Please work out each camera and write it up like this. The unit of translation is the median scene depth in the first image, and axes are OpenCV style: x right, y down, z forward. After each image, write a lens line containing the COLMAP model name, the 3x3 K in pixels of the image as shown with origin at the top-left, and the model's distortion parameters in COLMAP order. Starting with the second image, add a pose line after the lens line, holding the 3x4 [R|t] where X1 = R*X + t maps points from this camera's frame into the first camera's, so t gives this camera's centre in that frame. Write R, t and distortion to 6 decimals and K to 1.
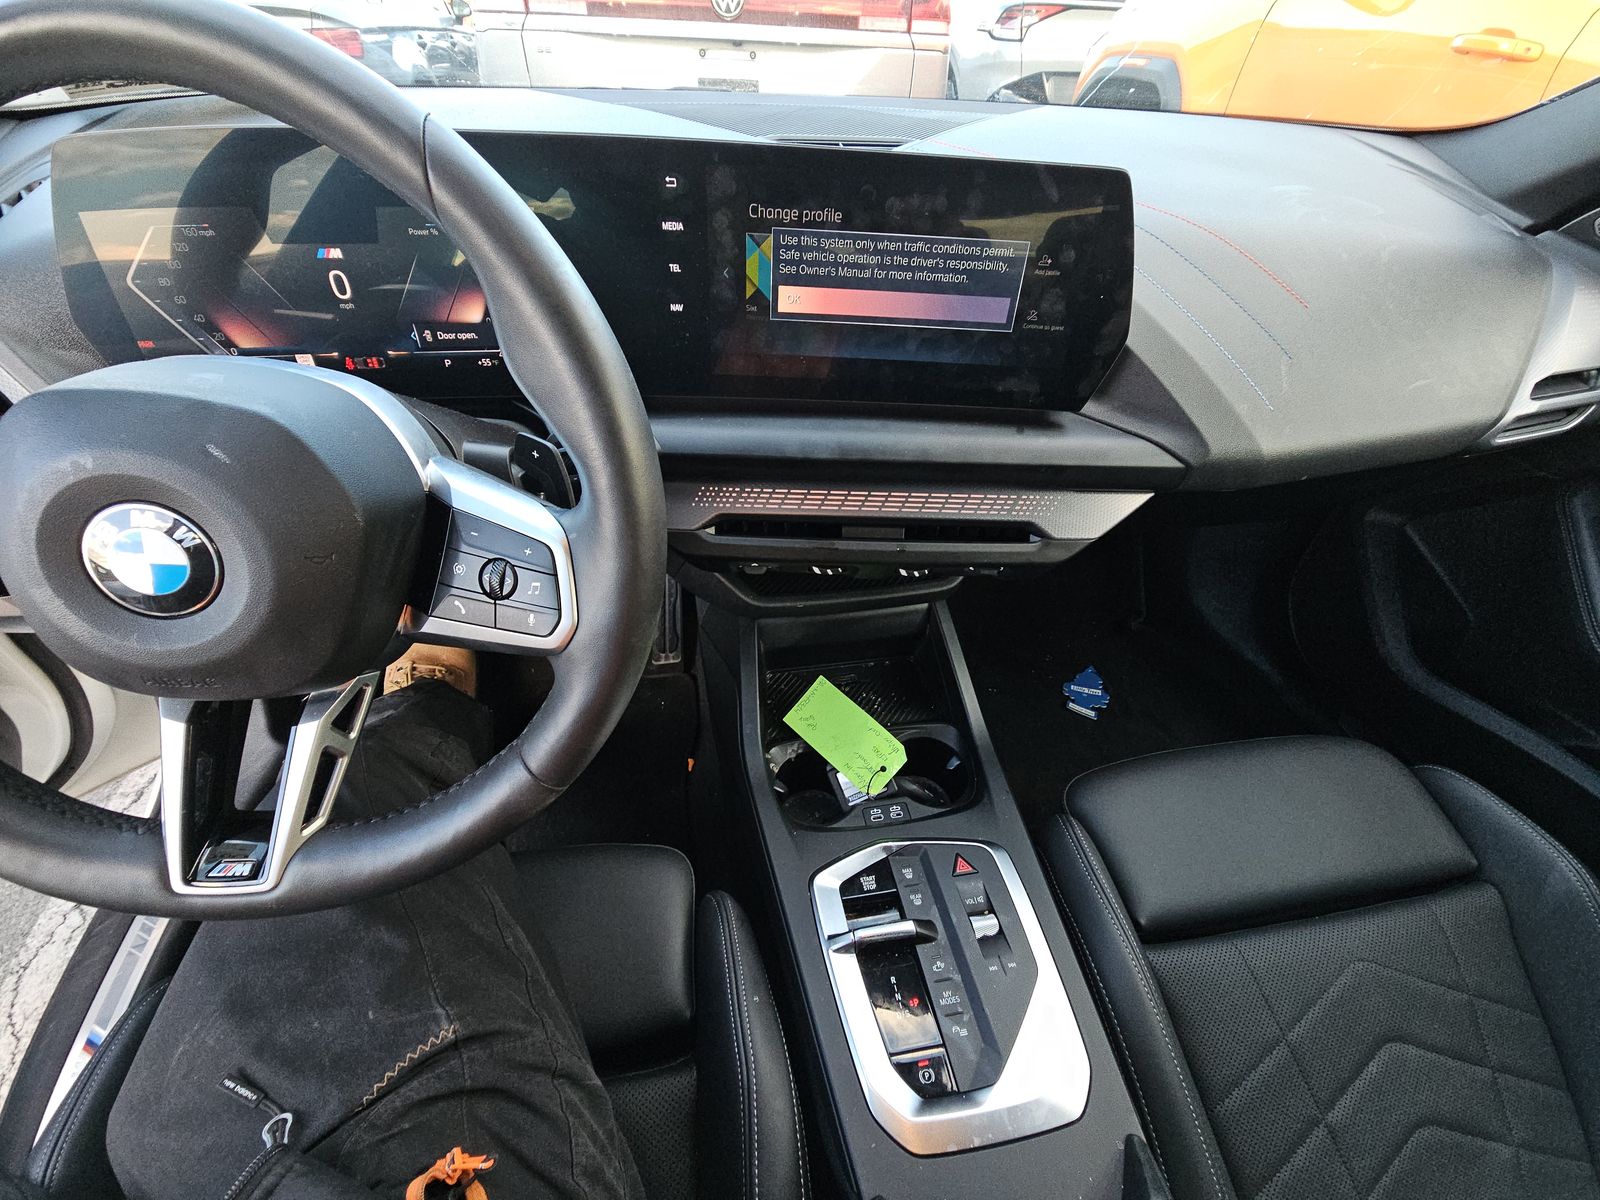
lens RADIAL K [[654.1, 0, 797.5], [0, 654.1, 594.8], [0, 0, 1]] dist [0.008795, -0.005440]
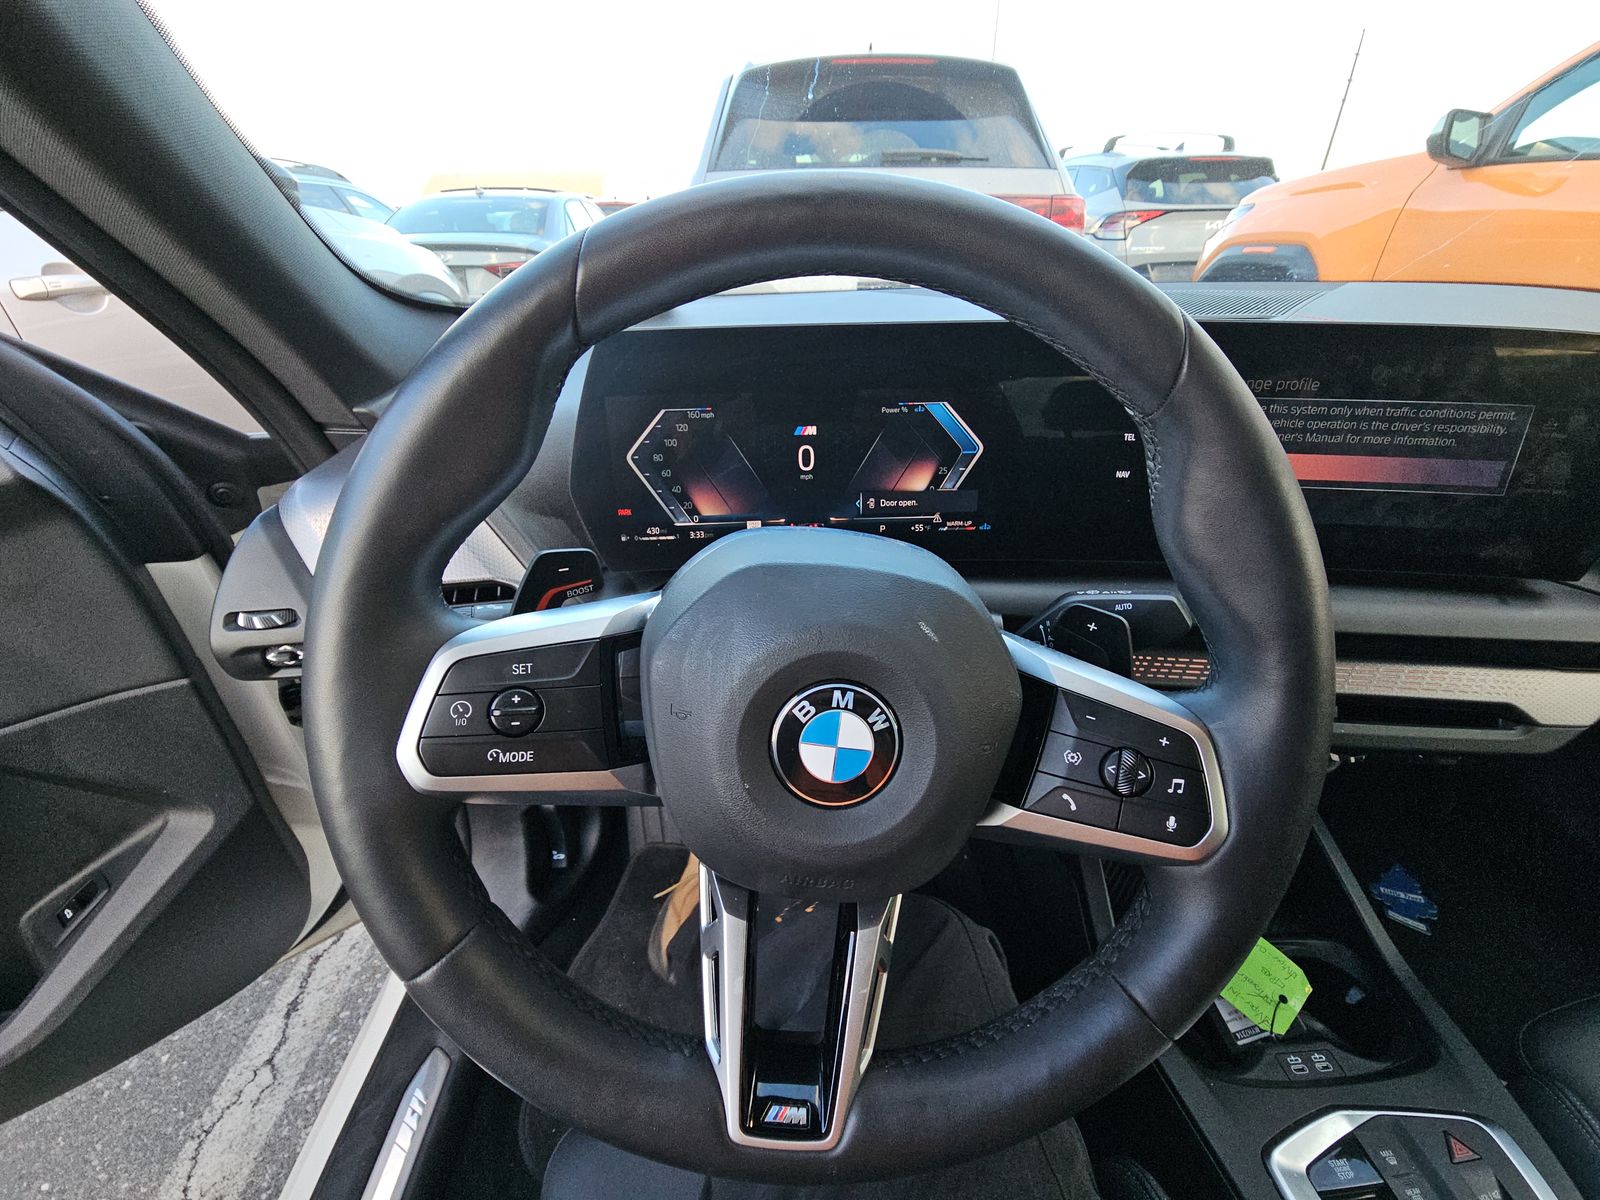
lens RADIAL K [[654.1, 0, 797.5], [0, 654.1, 594.8], [0, 0, 1]] dist [0.008795, -0.005440]
pose [[0.992054, 0.013588, -0.125073, -0.548763], [-0.040838, 0.975097, -0.217987, -0.031994], [0.118997, 0.221362, 0.967904, 0.039079]]
